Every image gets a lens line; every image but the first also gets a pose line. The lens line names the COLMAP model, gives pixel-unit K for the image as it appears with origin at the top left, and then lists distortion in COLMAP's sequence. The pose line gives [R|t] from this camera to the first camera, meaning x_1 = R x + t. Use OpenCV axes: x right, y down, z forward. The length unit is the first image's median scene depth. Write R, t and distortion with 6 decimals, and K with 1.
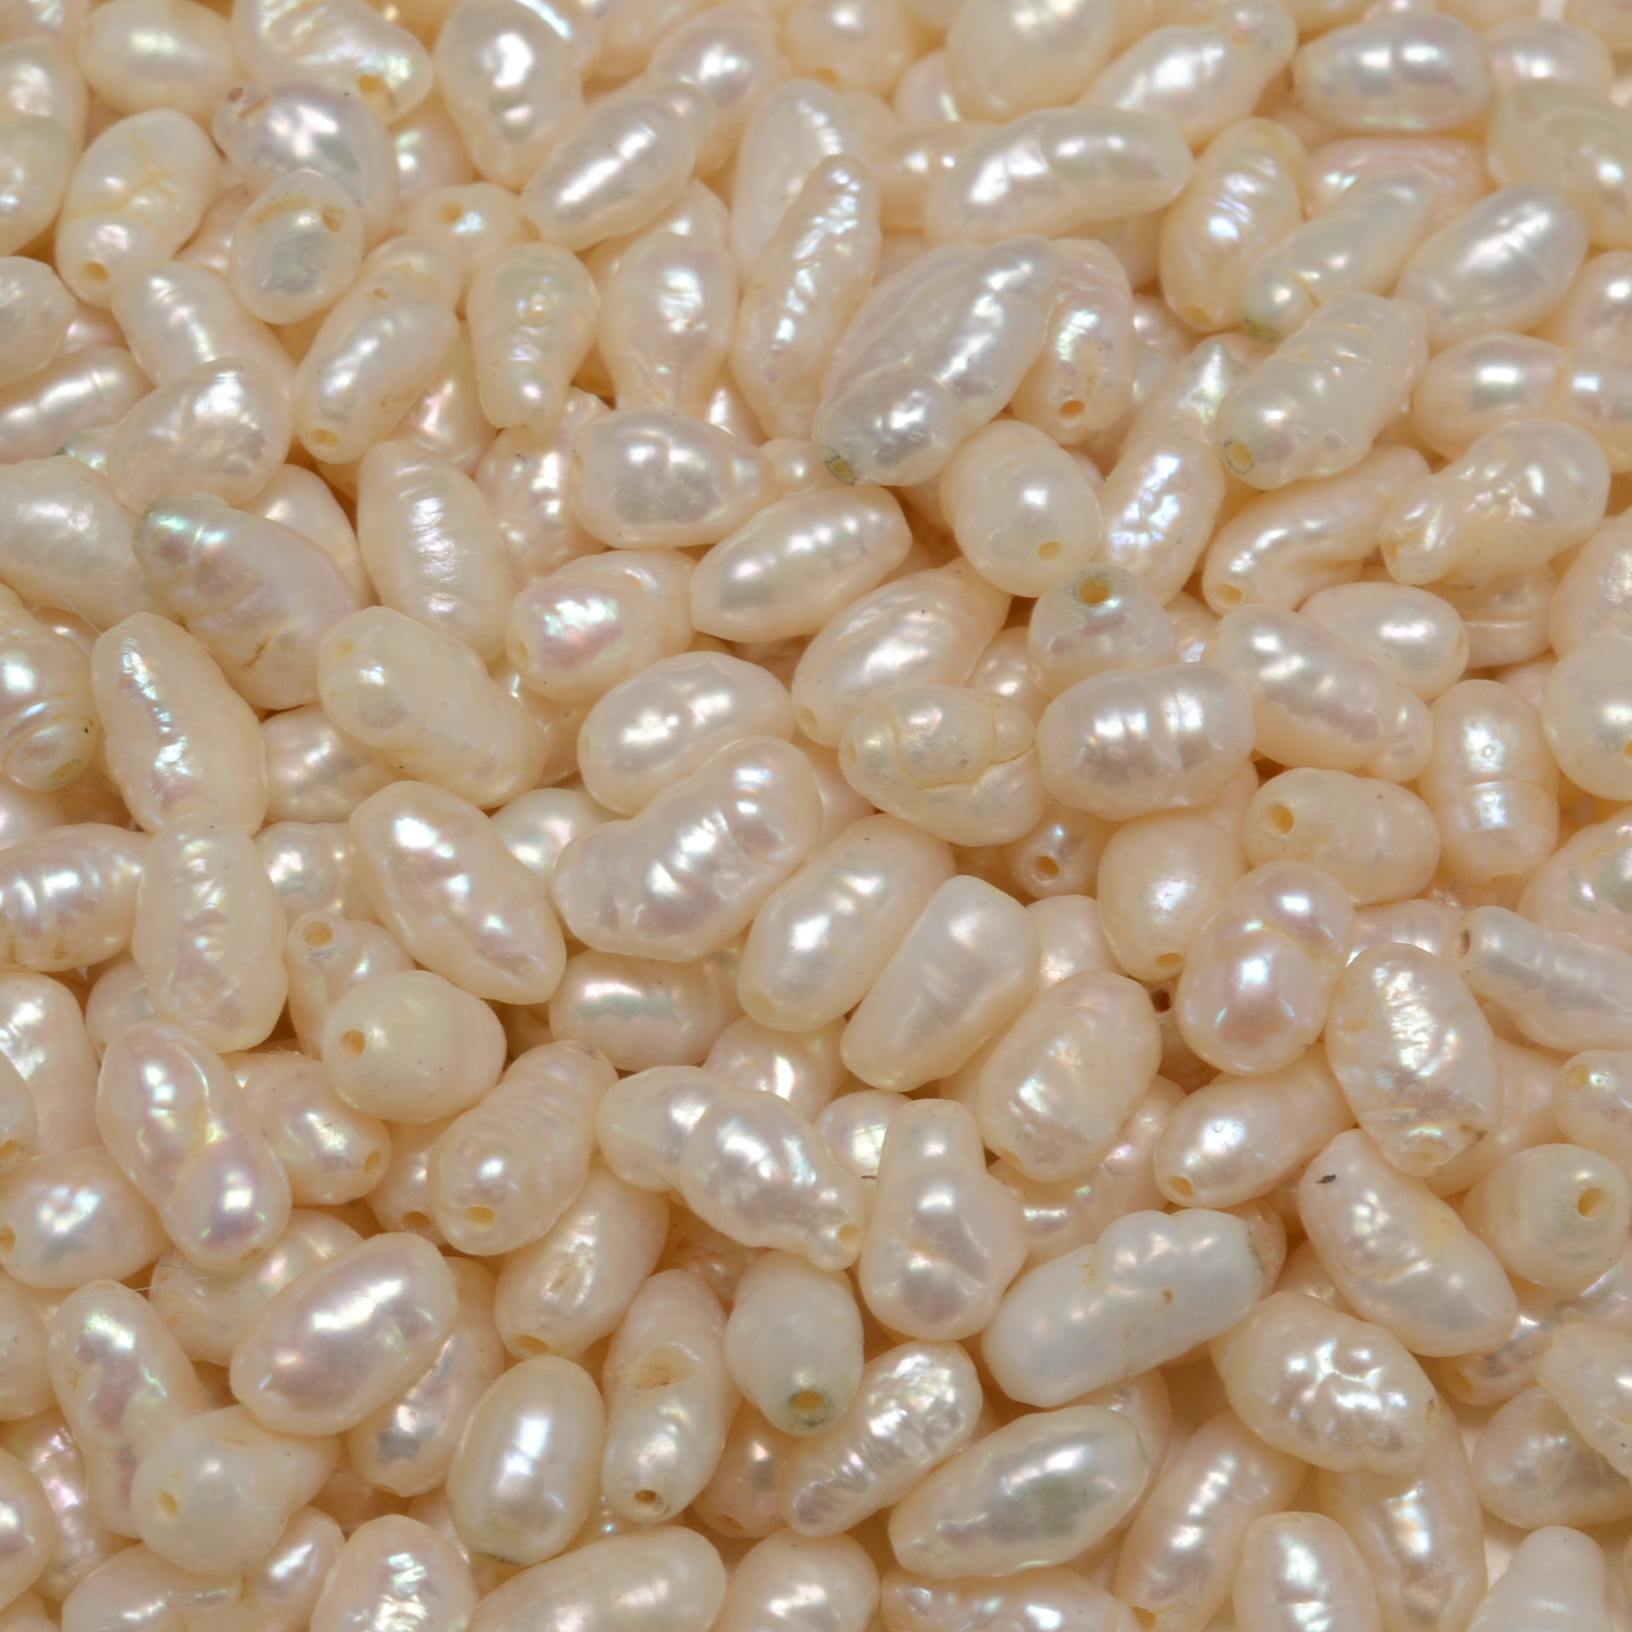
lens RADIAL K [[7679.1, 0, 816.0], [0, 7679.1, 816.0], [0, 0, 1]] dist [-0.319306, 6.995085]
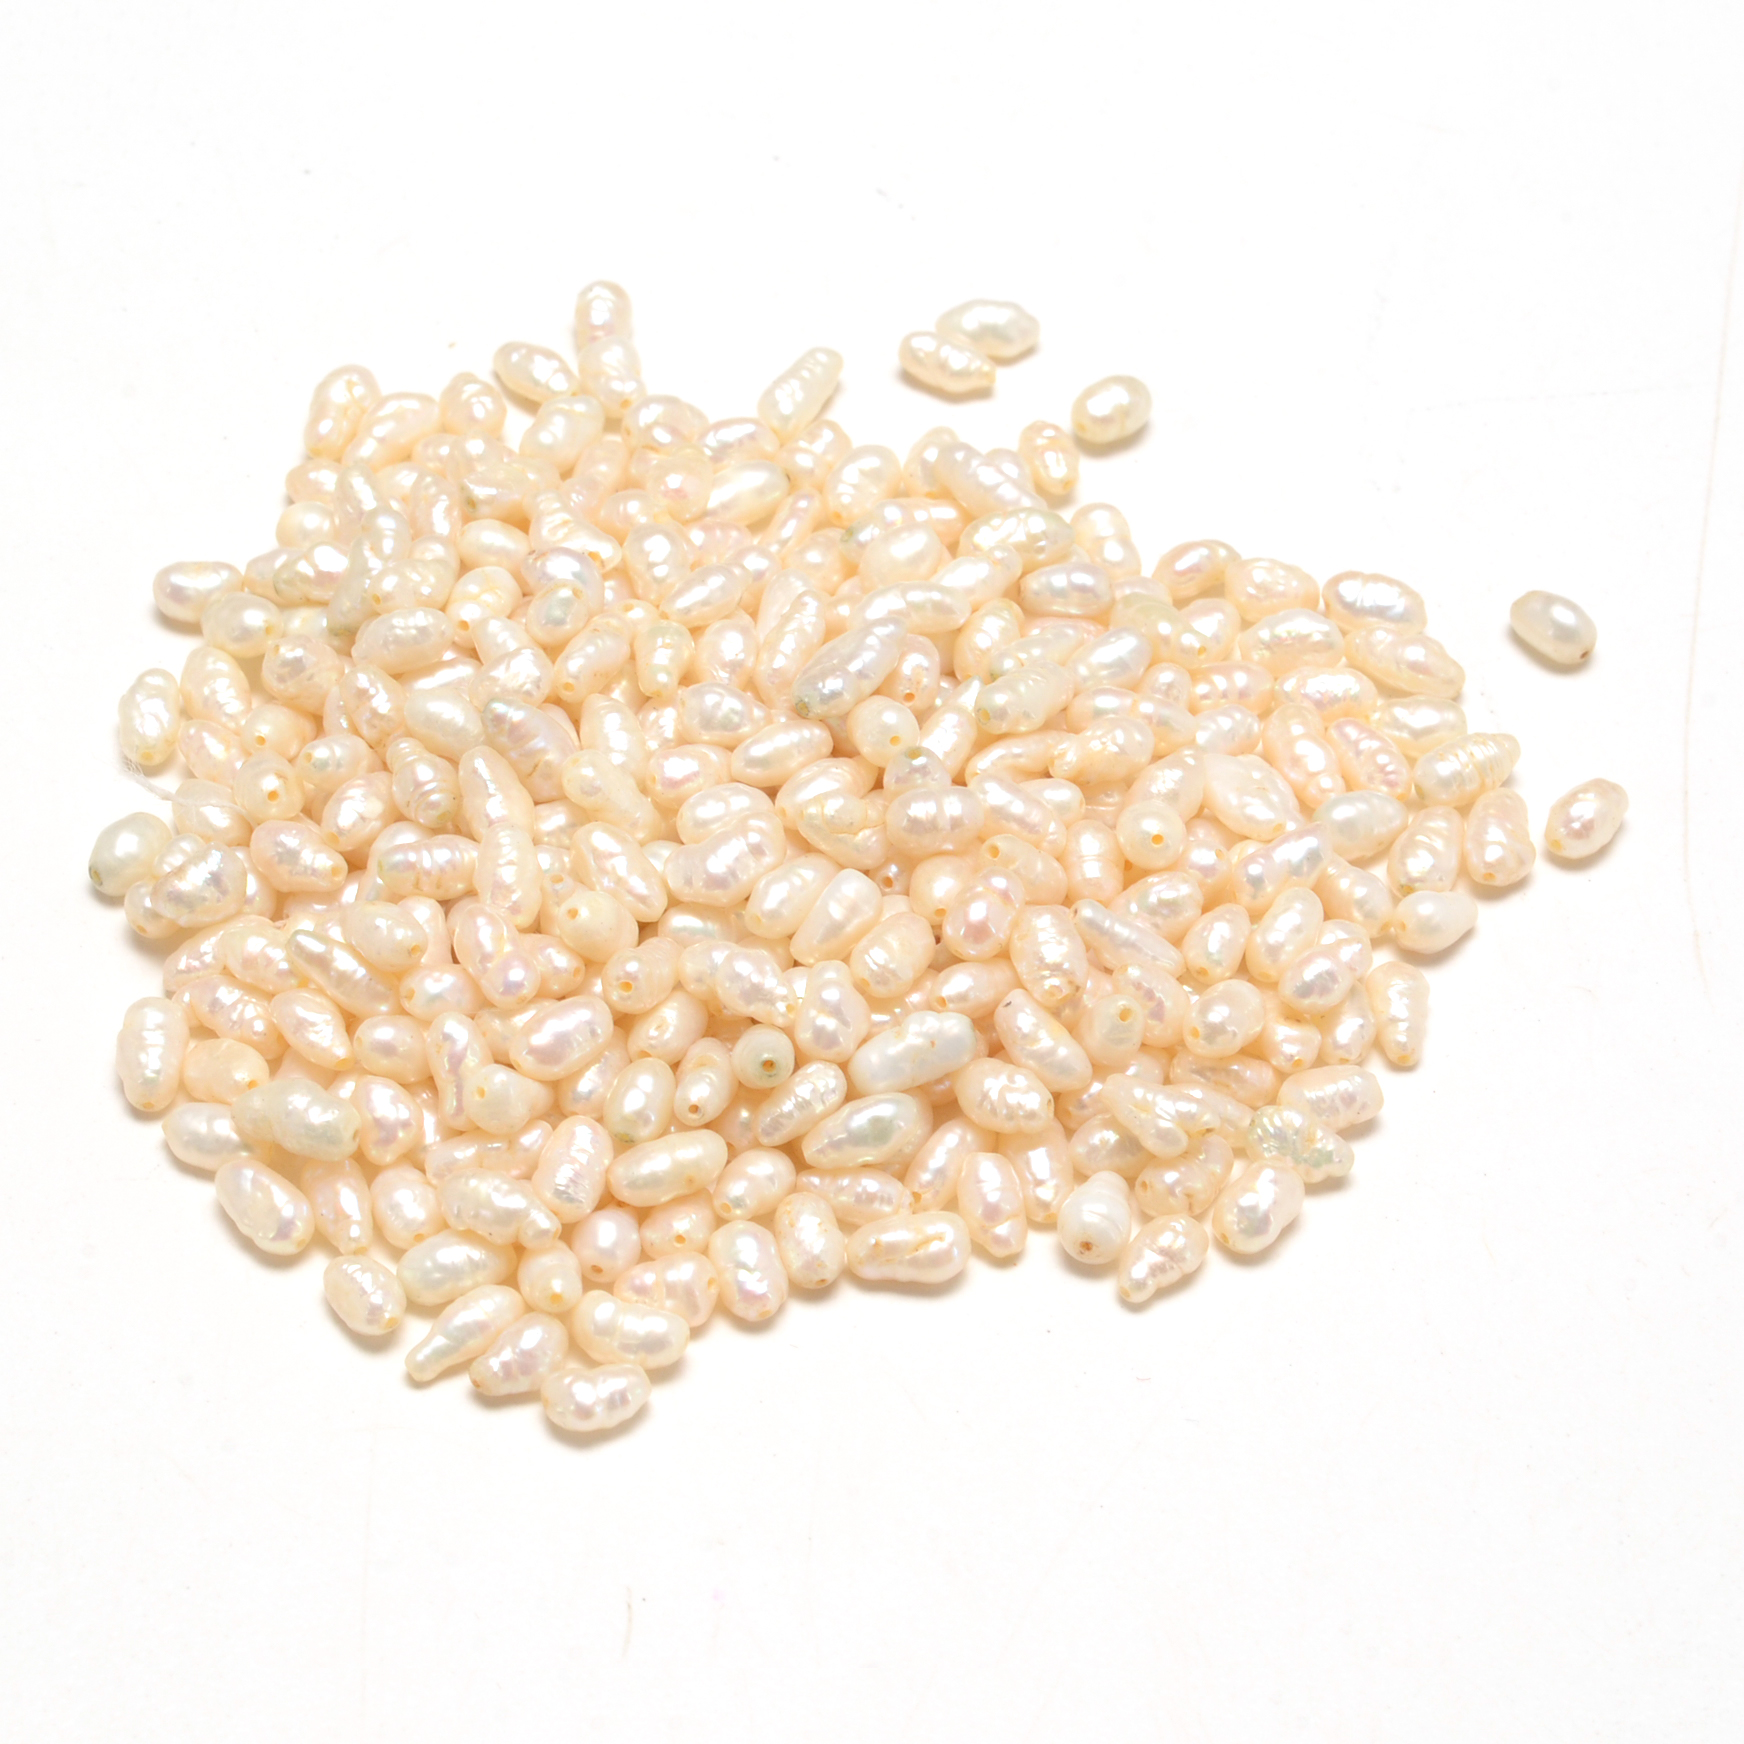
lens RADIAL K [[8206.1, 0, 872.0], [0, 8206.1, 872.0], [0, 0, 1]] dist [-0.319306, 6.995085]
pose [[0.998666, 0.050760, 0.009518, 0.003184], [-0.046429, 0.963138, -0.264970, 0.629507], [-0.022617, 0.264174, 0.964210, -1.270965]]
